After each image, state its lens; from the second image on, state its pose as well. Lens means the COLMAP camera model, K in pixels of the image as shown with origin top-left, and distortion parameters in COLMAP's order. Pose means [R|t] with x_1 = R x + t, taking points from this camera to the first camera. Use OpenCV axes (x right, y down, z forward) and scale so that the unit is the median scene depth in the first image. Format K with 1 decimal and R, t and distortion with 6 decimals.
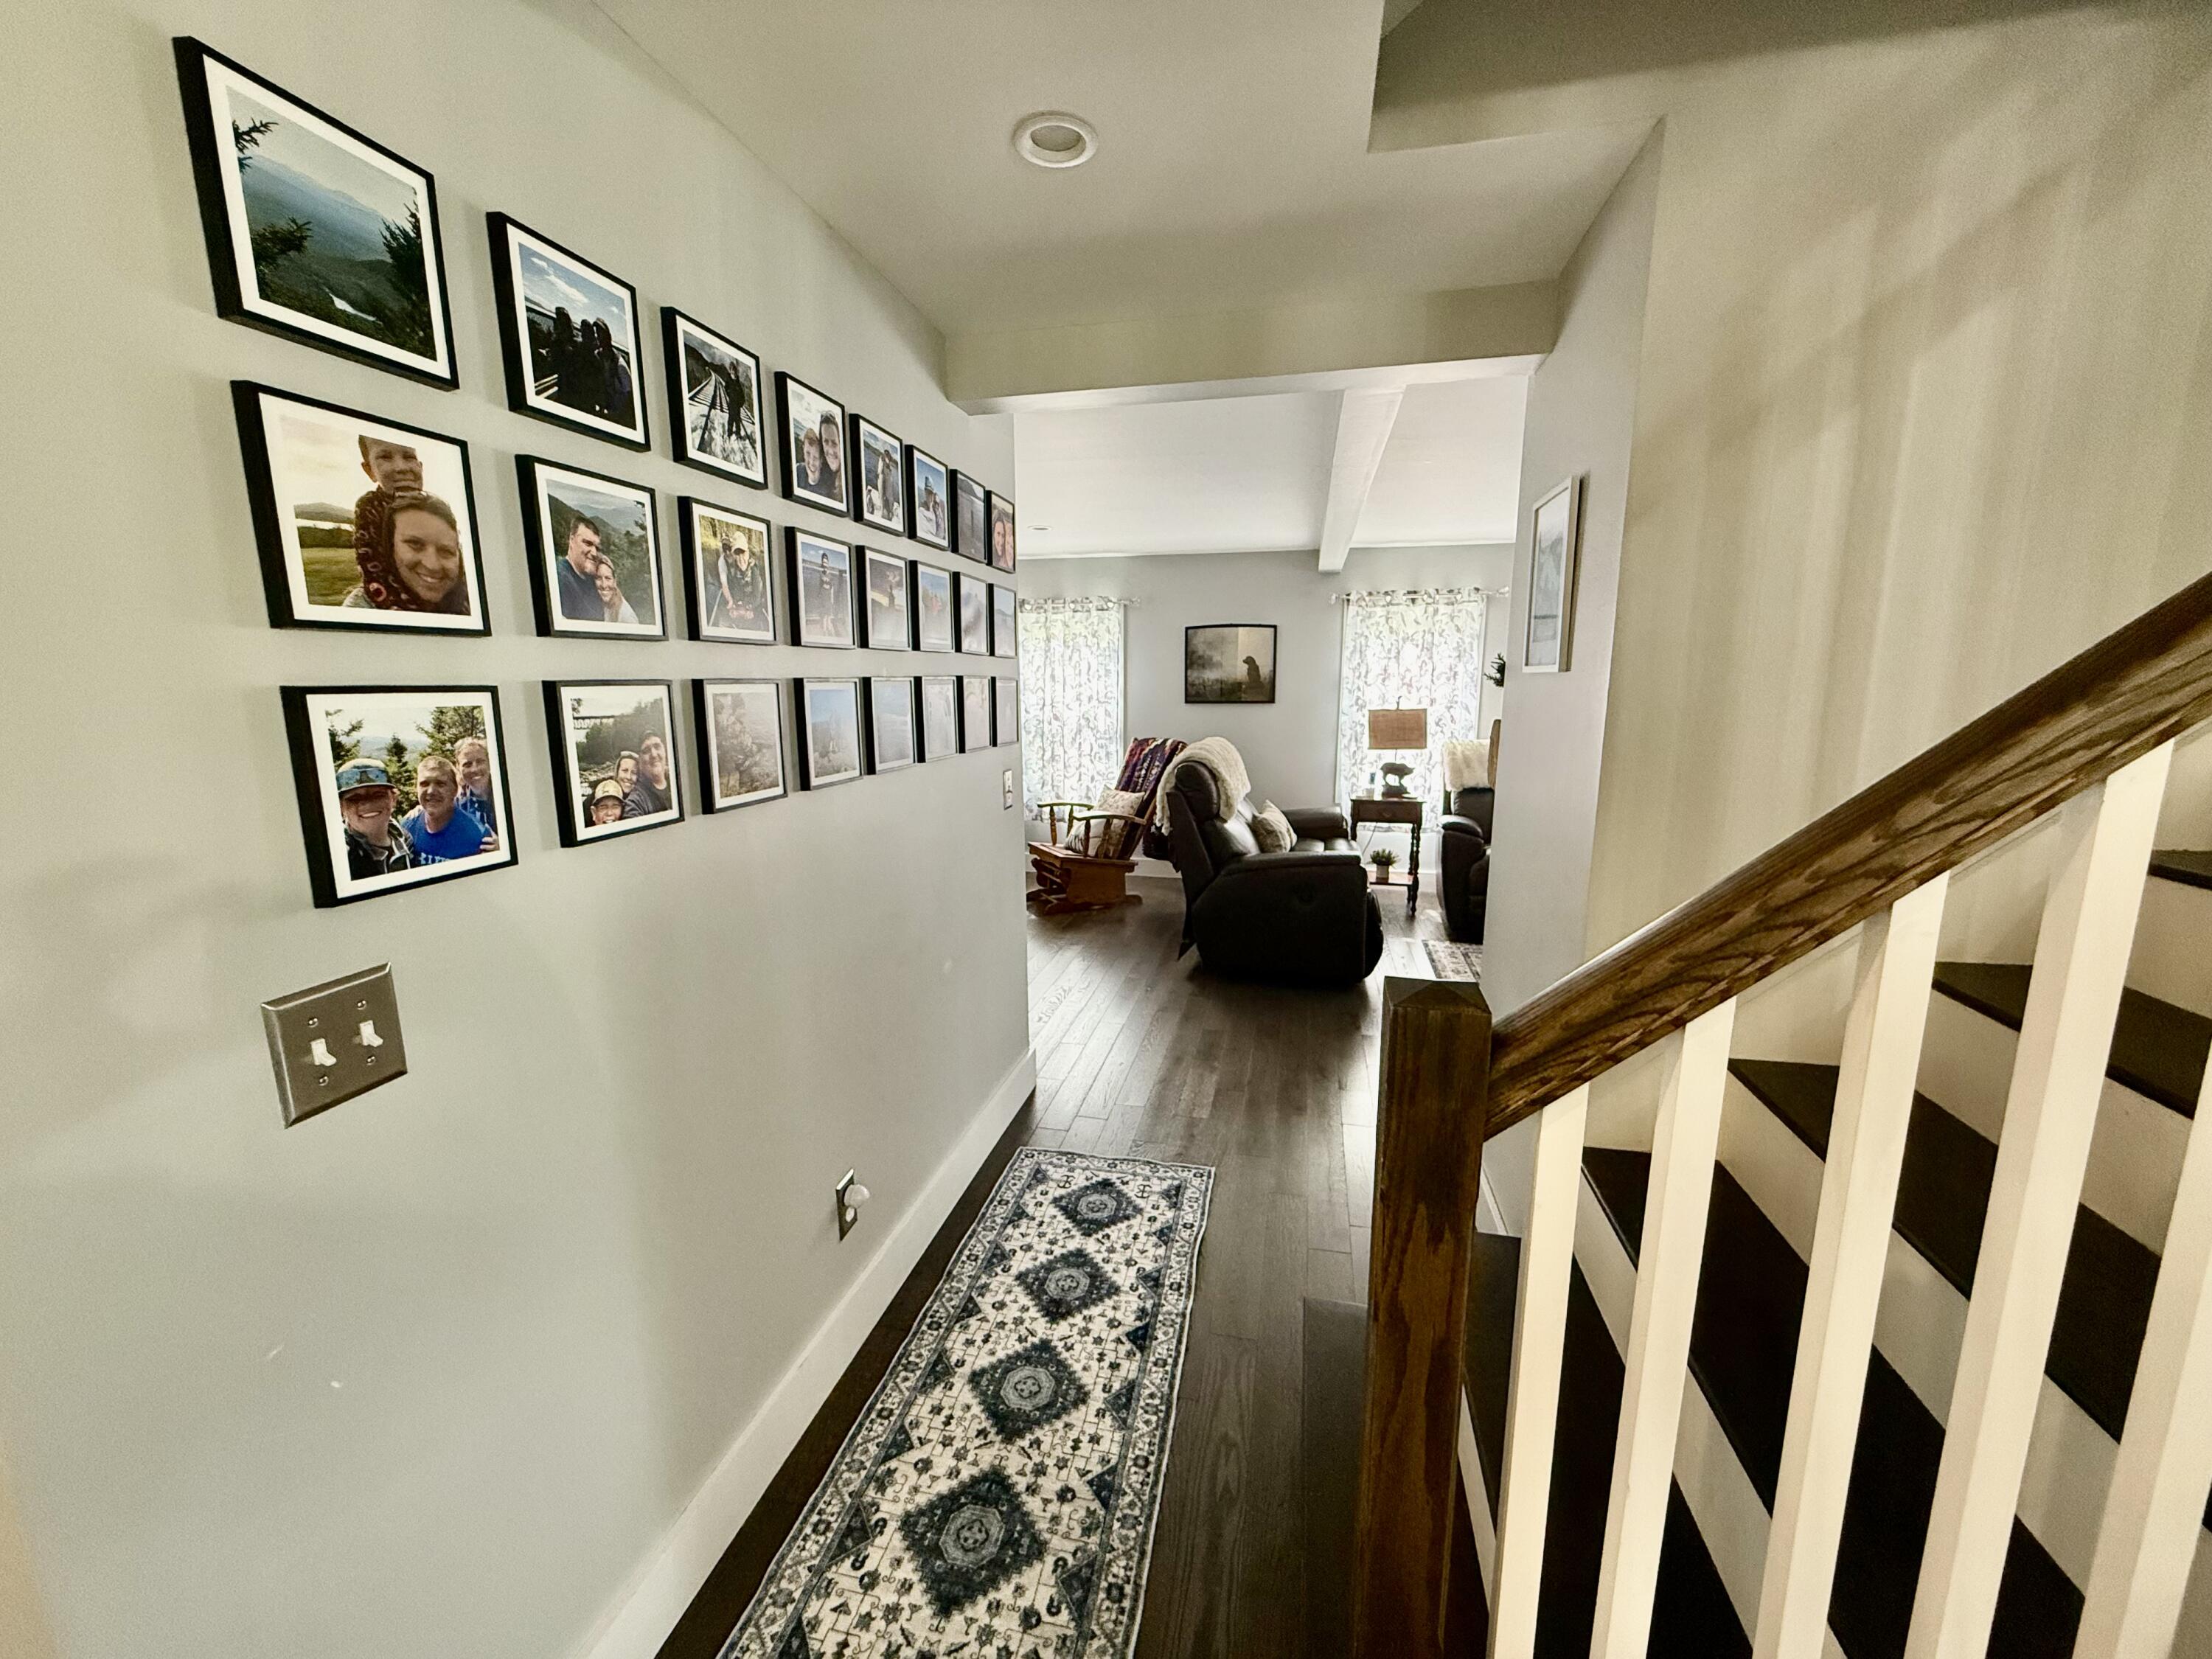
lens RADIAL K [[880.0, 0, 1102.4], [0, 880.0, 828.0], [0, 0, 1]] dist [-0.001693, 0.000344]
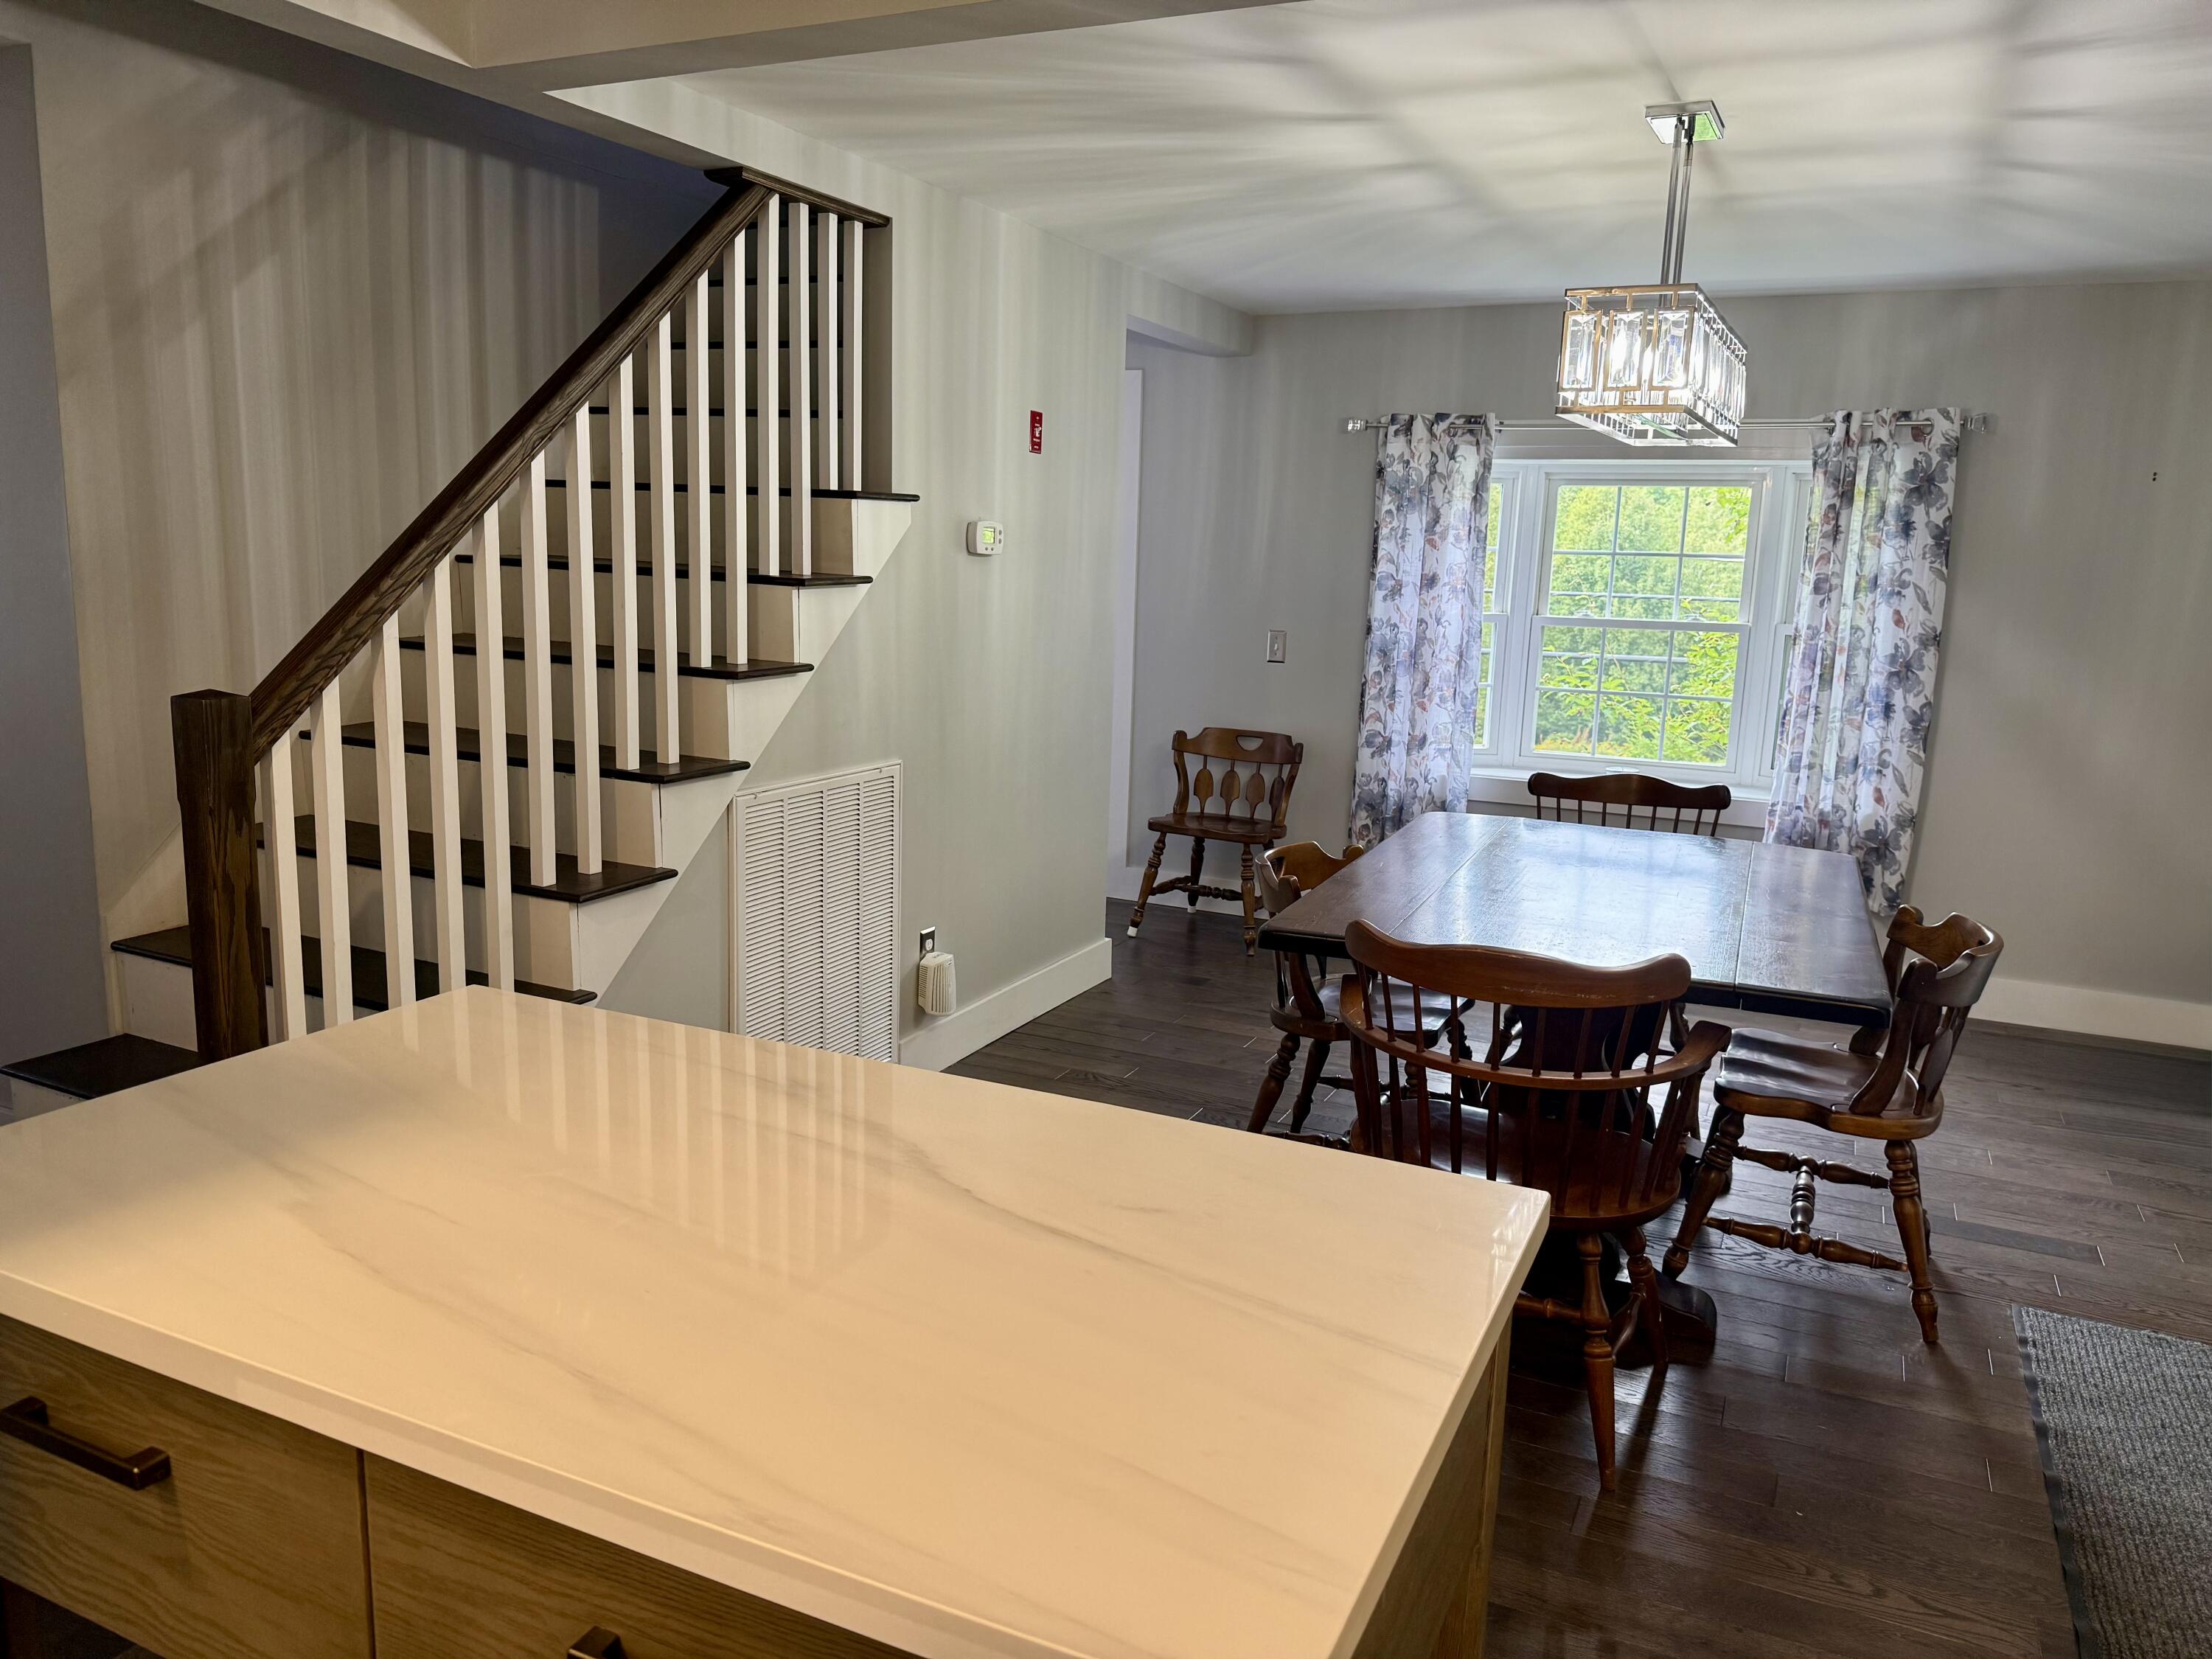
lens RADIAL K [[1558.5, 0, 1111.0], [0, 1558.5, 831.6], [0, 0, 1]] dist [0.004711, -0.012246]
pose [[0.212694, -0.167475, 0.962660, -2.318843], [0.130509, 0.981244, 0.141872, 0.242203], [-0.968364, 0.095461, 0.230562, -1.484789]]
